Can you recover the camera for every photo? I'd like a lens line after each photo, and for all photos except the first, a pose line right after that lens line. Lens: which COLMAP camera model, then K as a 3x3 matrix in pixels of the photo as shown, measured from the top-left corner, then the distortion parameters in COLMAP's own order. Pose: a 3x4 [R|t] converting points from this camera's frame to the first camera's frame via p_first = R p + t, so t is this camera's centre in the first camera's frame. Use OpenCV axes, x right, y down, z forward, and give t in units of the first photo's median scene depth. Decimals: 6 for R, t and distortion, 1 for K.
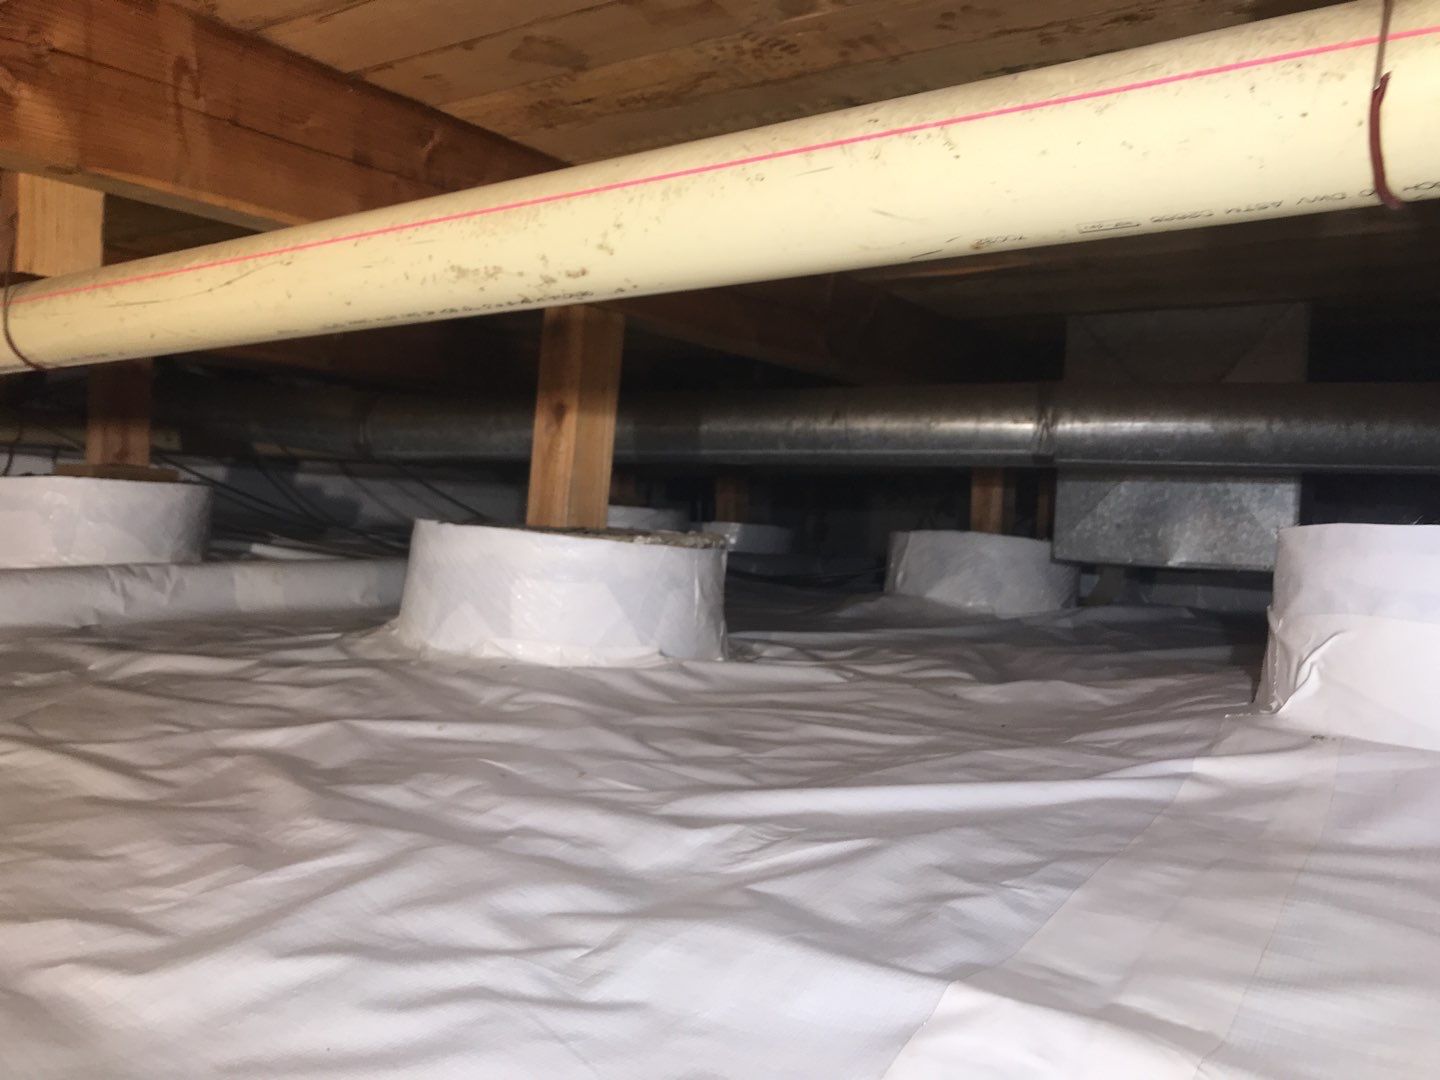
lens RADIAL K [[1209.9, 0, 738.1], [0, 1209.9, 542.1], [0, 0, 1]] dist [0.056850, -0.077065]
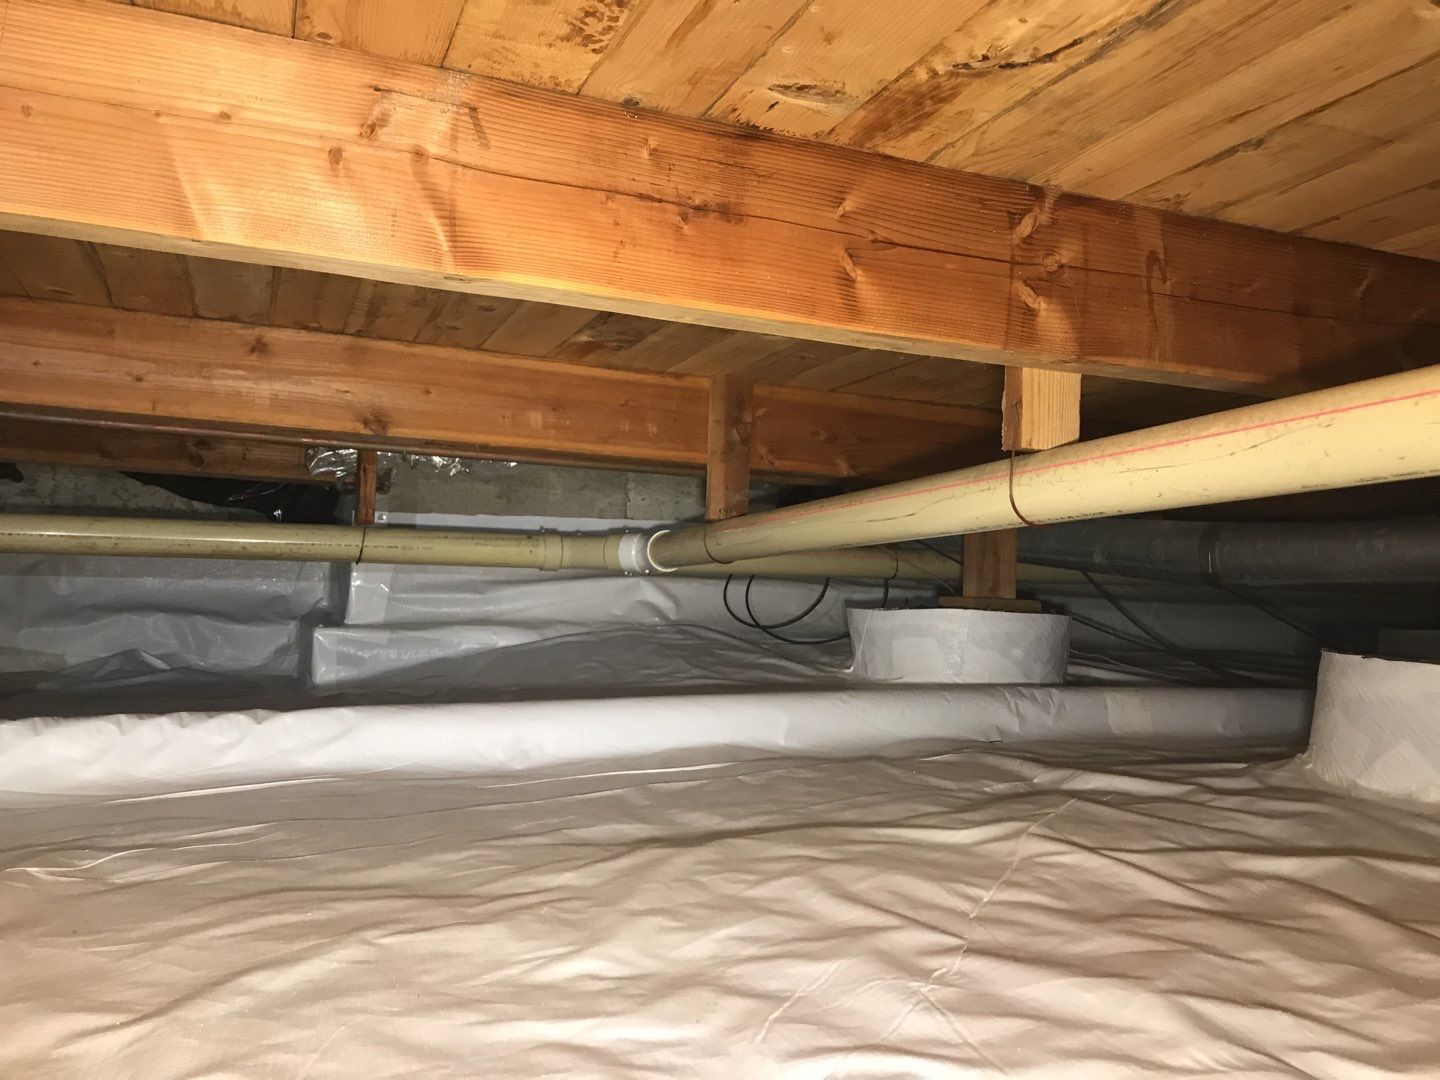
lens RADIAL K [[1209.9, 0, 738.1], [0, 1209.9, 542.1], [0, 0, 1]] dist [0.056850, -0.077065]
pose [[0.820640, -0.040376, -0.570017, -0.135402], [-0.016663, 0.995386, -0.094495, -0.009127], [0.571202, 0.087044, 0.816181, -0.136869]]
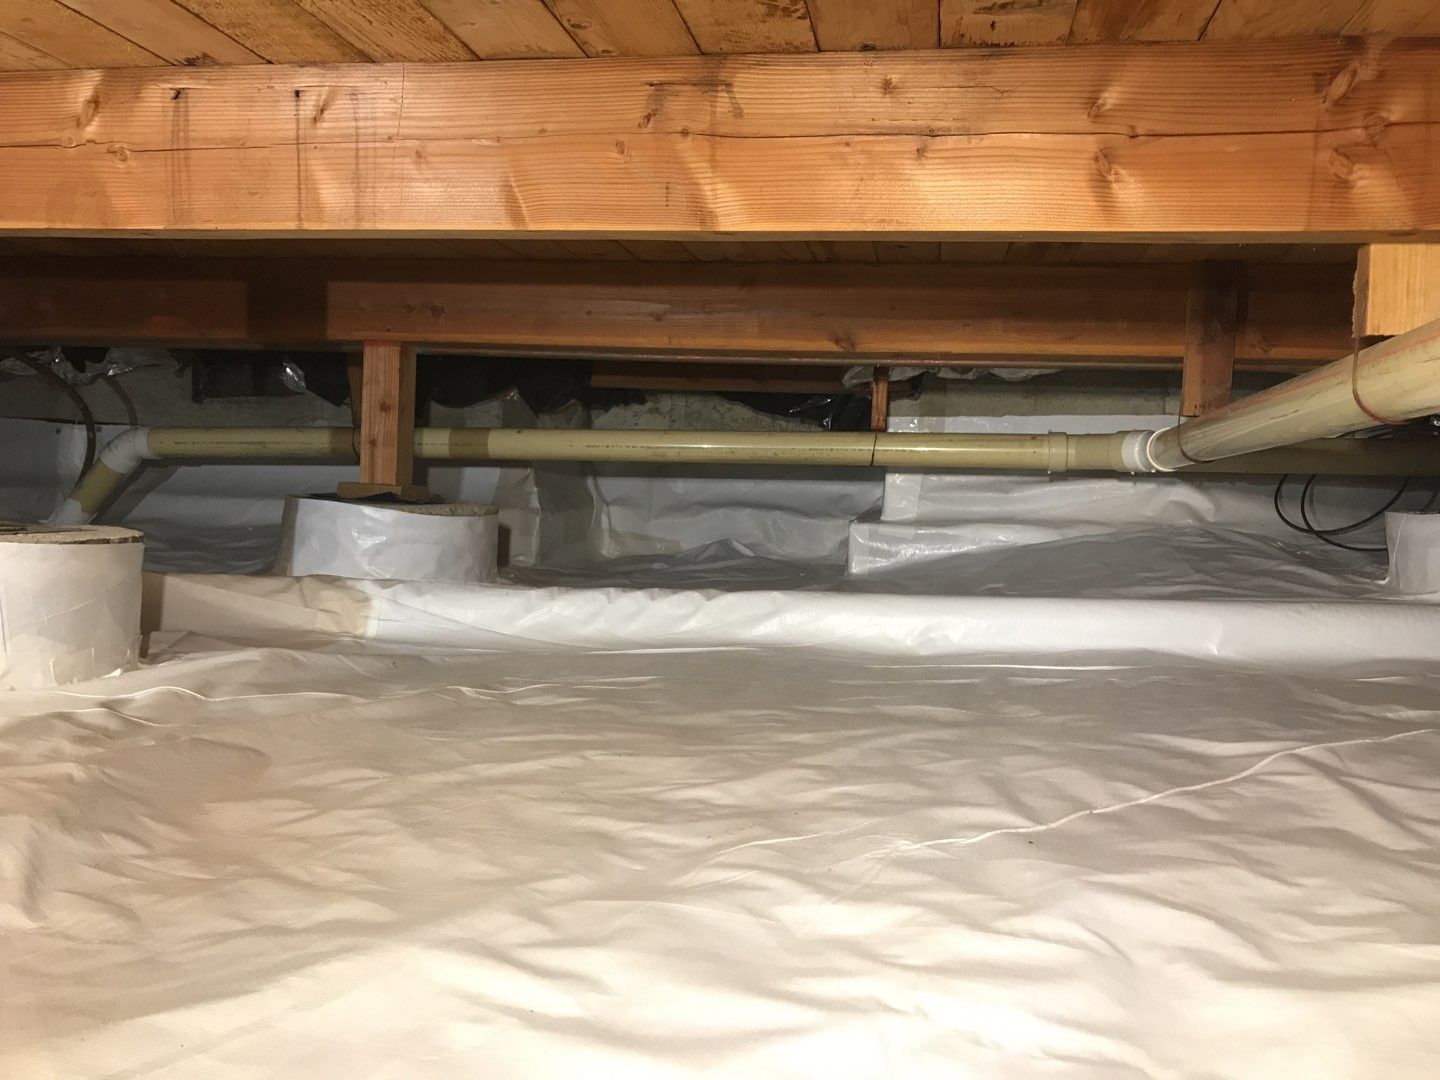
lens RADIAL K [[1194.2, 0, 691.2], [0, 1194.2, 544.4], [0, 0, 1]] dist [0.051310, -0.020216]
pose [[0.390097, 0.026761, -0.920385, 0.169627], [-0.043998, 0.998978, 0.010398, -0.021918], [0.919722, 0.036439, 0.390875, 0.041076]]
